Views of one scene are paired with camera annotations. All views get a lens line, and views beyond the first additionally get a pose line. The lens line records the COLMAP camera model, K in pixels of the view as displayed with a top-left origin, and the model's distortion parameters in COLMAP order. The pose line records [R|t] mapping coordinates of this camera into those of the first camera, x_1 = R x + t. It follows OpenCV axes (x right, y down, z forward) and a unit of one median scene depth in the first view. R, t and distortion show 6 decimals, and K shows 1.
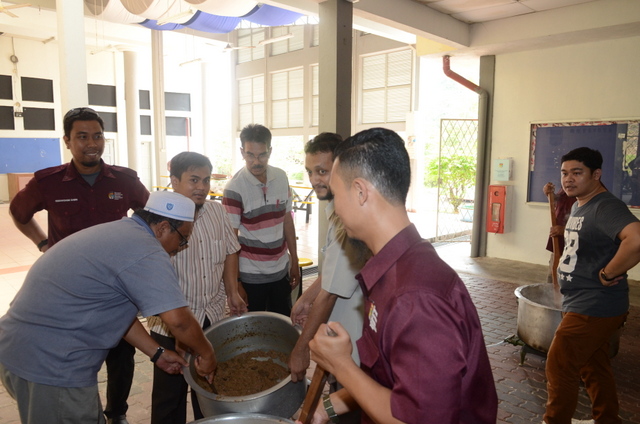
lens RADIAL K [[476.6, 0, 320.0], [0, 476.6, 212.0], [0, 0, 1]] dist [-0.012246, -0.007007]
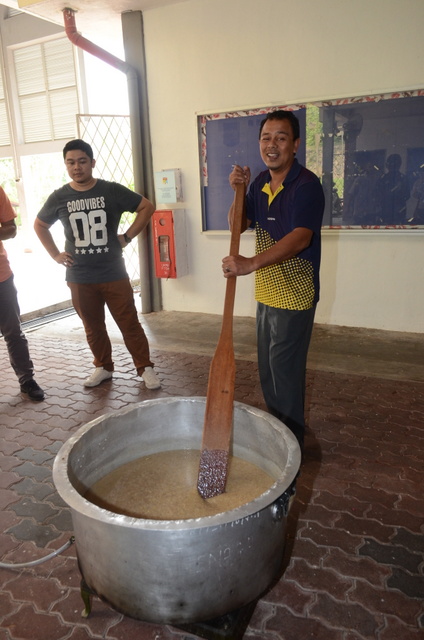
lens RADIAL K [[476.6, 0, 212.0], [0, 476.6, 320.0], [0, 0, 1]] dist [-0.012246, -0.007007]
pose [[0.948628, -0.124246, 0.290979, 0.223392], [0.081881, 0.984745, 0.153537, 0.001447], [-0.305616, -0.121823, 0.944329, 0.303675]]
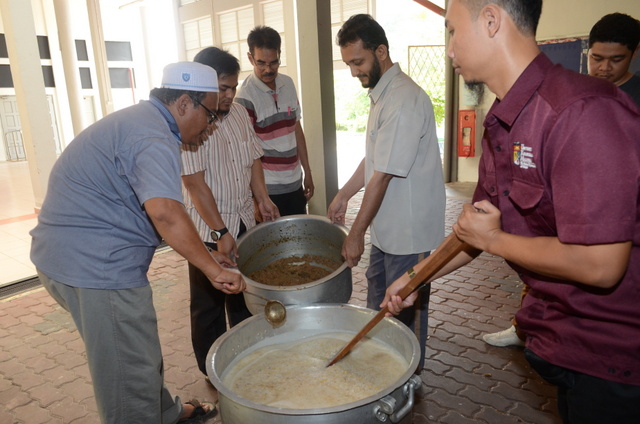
lens RADIAL K [[476.6, 0, 320.0], [0, 476.6, 212.0], [0, 0, 1]] dist [-0.012246, -0.007007]
pose [[0.992389, -0.077119, 0.096001, -0.053251], [0.067022, 0.992286, 0.104292, 0.034475], [-0.103304, -0.097064, 0.989903, 0.008172]]
